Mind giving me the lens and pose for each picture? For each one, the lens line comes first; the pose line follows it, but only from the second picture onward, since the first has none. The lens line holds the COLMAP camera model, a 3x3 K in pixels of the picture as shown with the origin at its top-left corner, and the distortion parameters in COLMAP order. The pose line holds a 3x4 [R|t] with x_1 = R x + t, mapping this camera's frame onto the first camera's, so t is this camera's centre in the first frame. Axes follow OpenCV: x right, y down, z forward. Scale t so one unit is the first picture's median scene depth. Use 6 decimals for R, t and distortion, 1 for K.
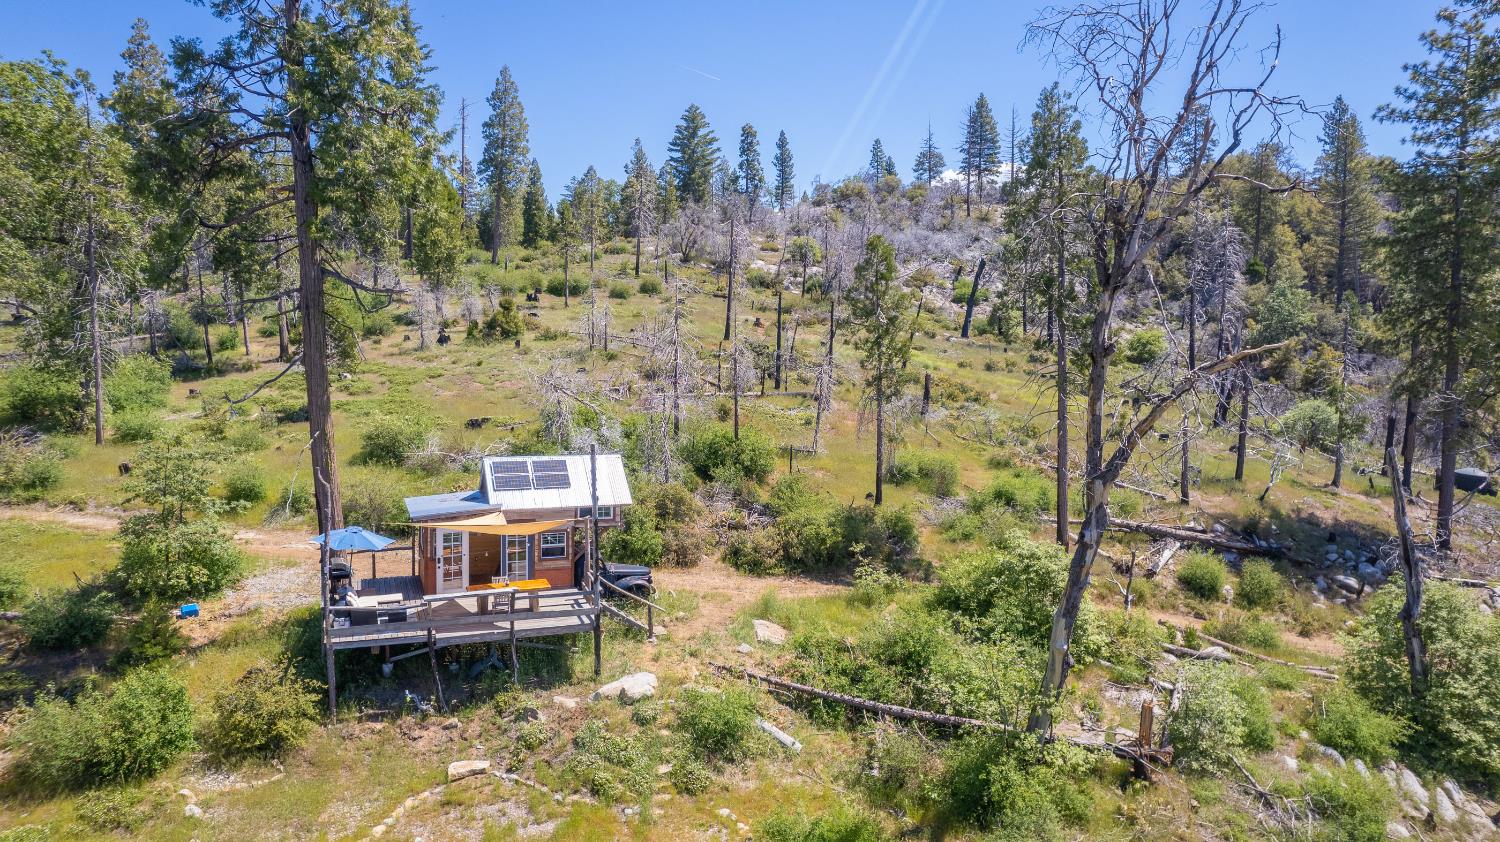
lens RADIAL K [[954.5, 0, 755.6], [0, 954.5, 417.8], [0, 0, 1]] dist [-0.078006, 0.068186]
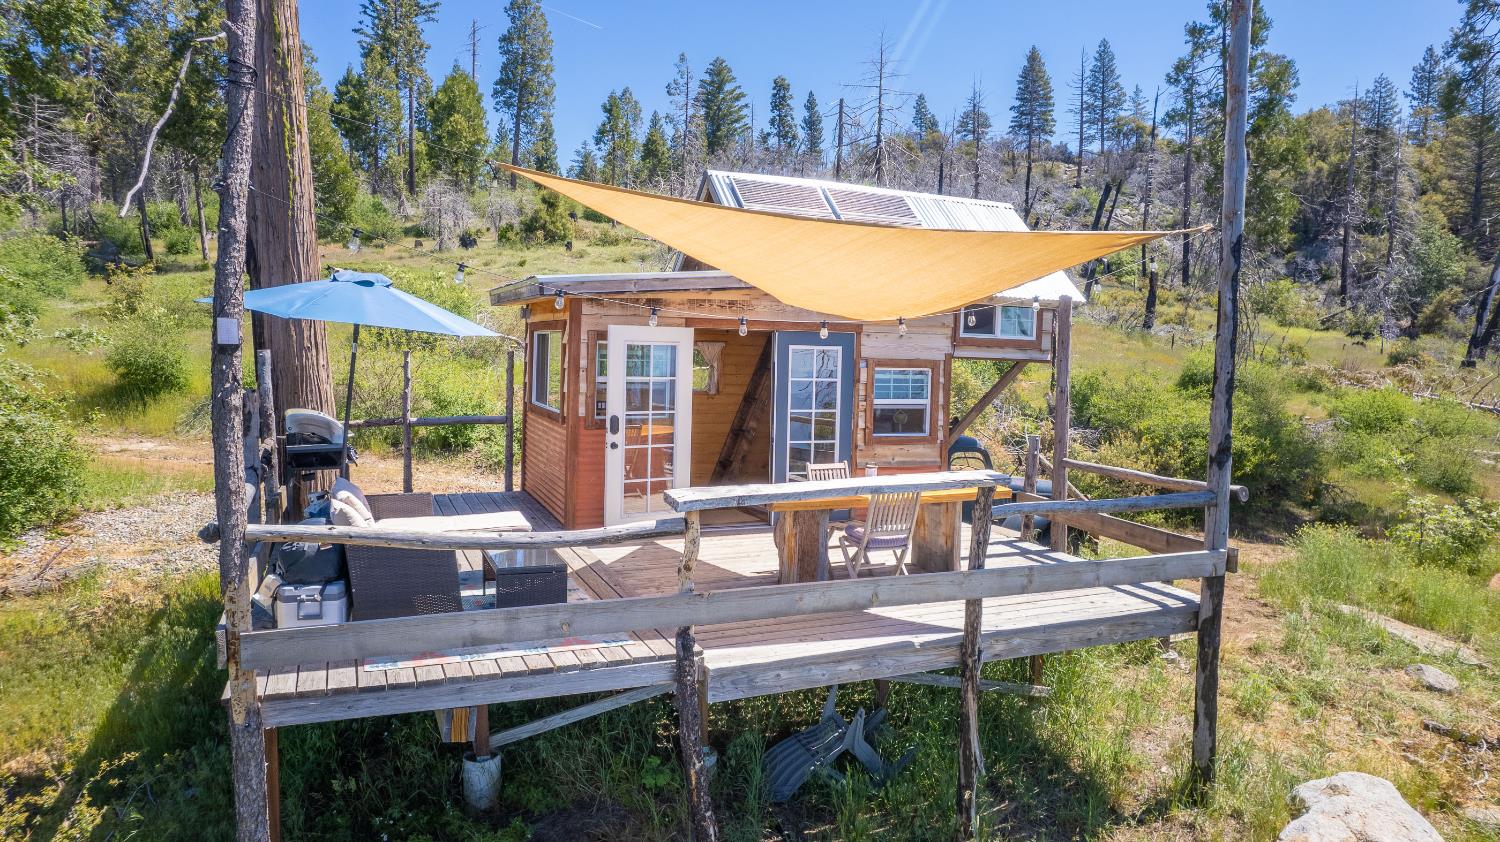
lens RADIAL K [[954.5, 0, 751.0], [0, 954.5, 414.0], [0, 0, 1]] dist [-0.078006, 0.068186]
pose [[0.999989, 0.002335, 0.004118, -0.064847], [-0.002313, 0.999983, -0.005389, 0.033512], [-0.004131, 0.005379, 0.999977, 0.149772]]
